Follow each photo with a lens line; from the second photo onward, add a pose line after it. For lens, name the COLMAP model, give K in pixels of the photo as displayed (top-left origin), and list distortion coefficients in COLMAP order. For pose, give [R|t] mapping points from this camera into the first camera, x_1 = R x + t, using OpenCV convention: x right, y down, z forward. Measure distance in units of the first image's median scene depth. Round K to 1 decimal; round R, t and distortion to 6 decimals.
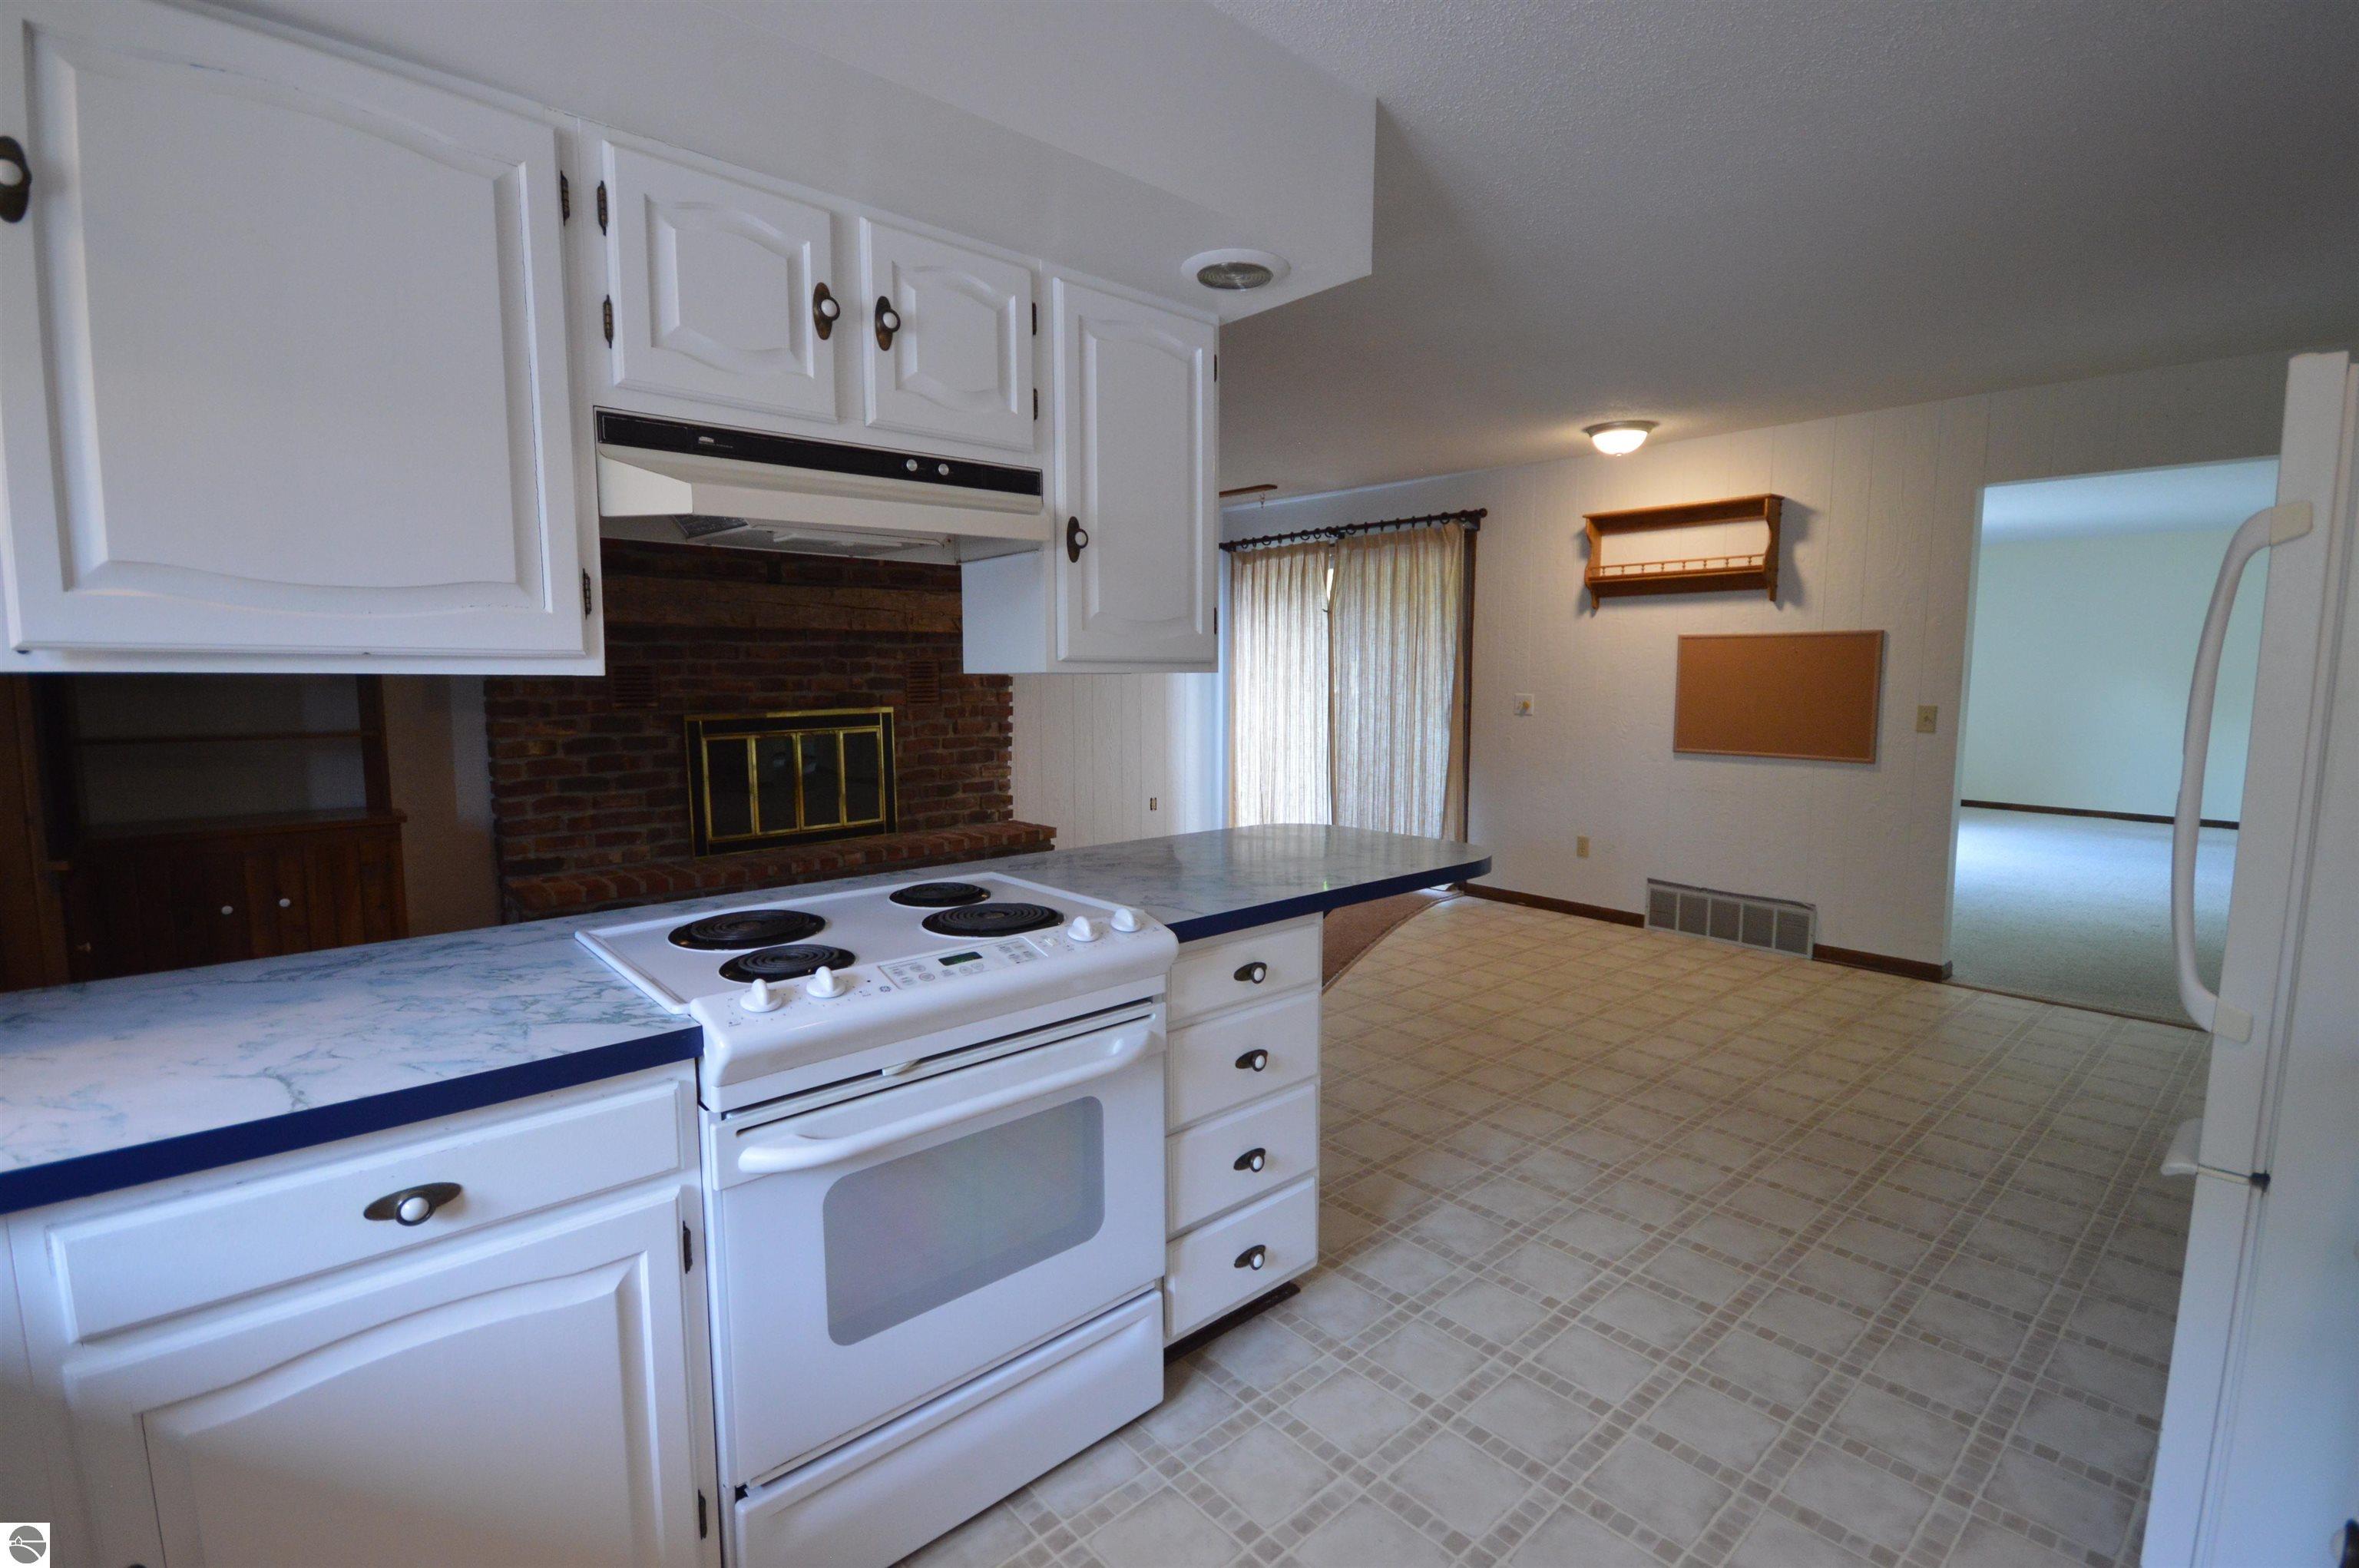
lens RADIAL K [[1086.1, 0, 1199.7], [0, 1086.1, 782.4], [0, 0, 1]] dist [0.005561, -0.004631]
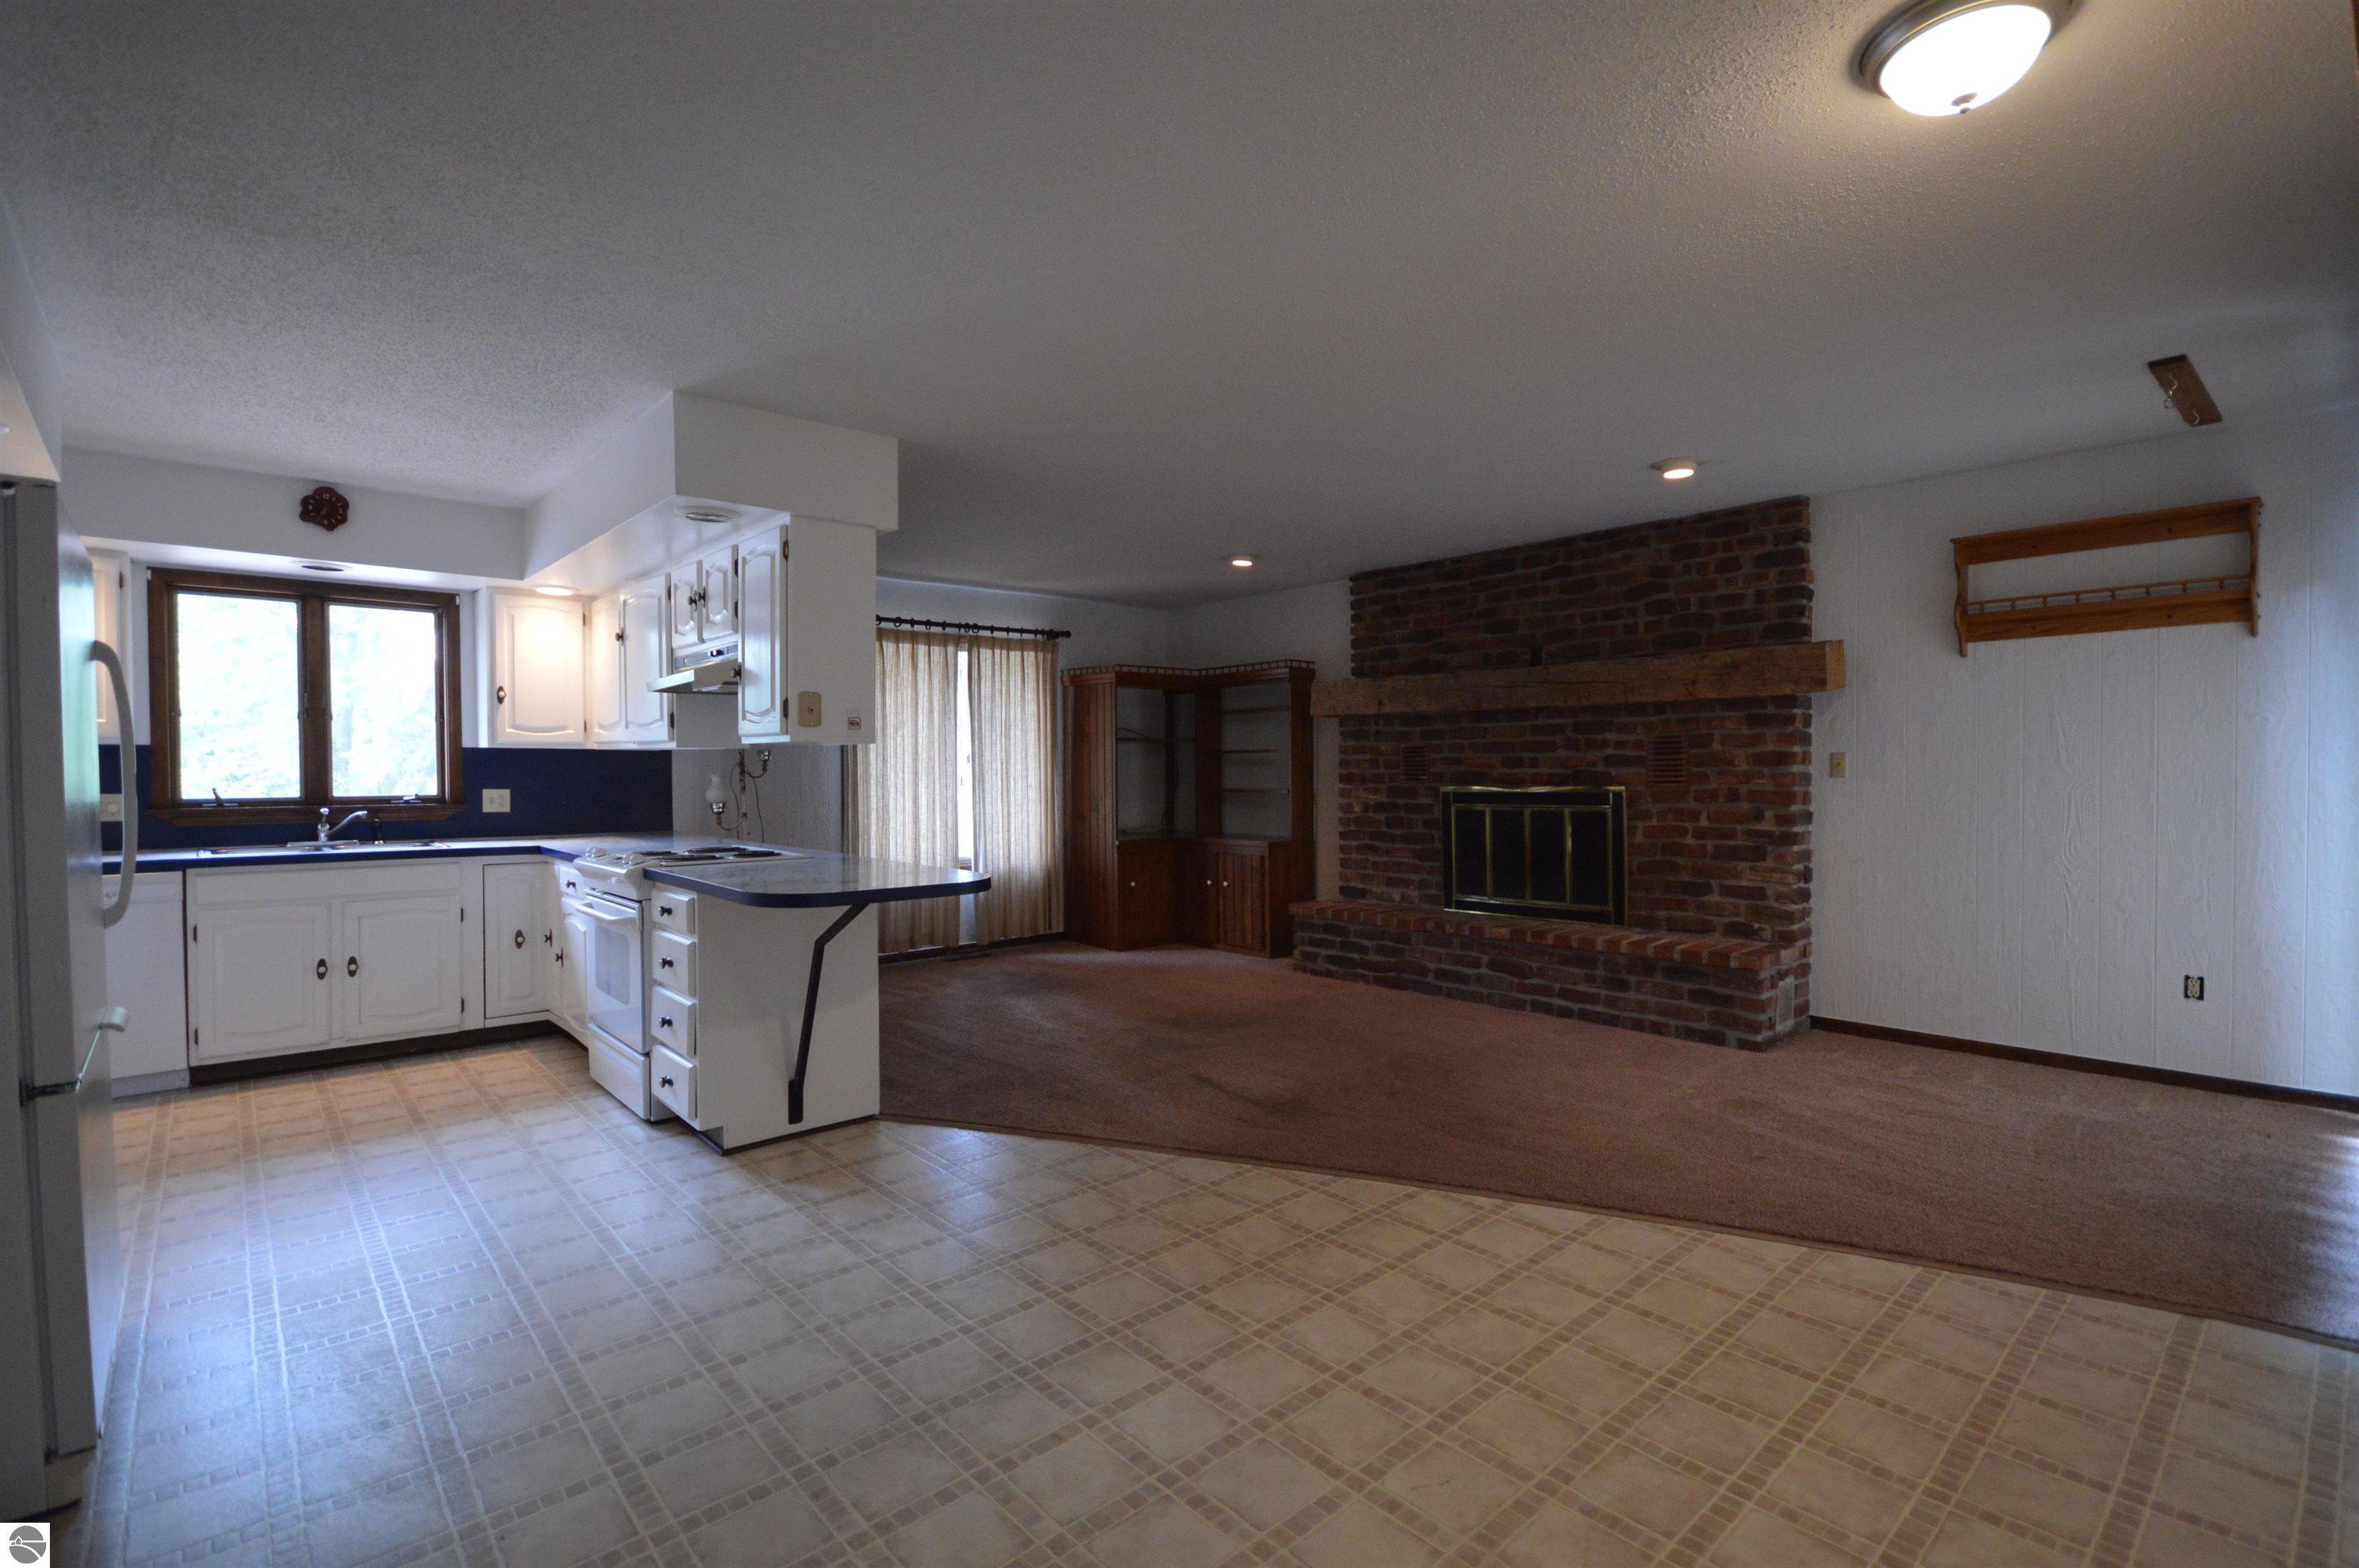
lens RADIAL K [[1086.1, 0, 1192.0], [0, 1086.1, 783.6], [0, 0, 1]] dist [0.005561, -0.004631]
pose [[-0.013770, 0.013119, -0.999819, 0.760841], [-0.100554, 0.994827, 0.014438, -0.058683], [0.994836, 0.100735, -0.012380, 0.786116]]
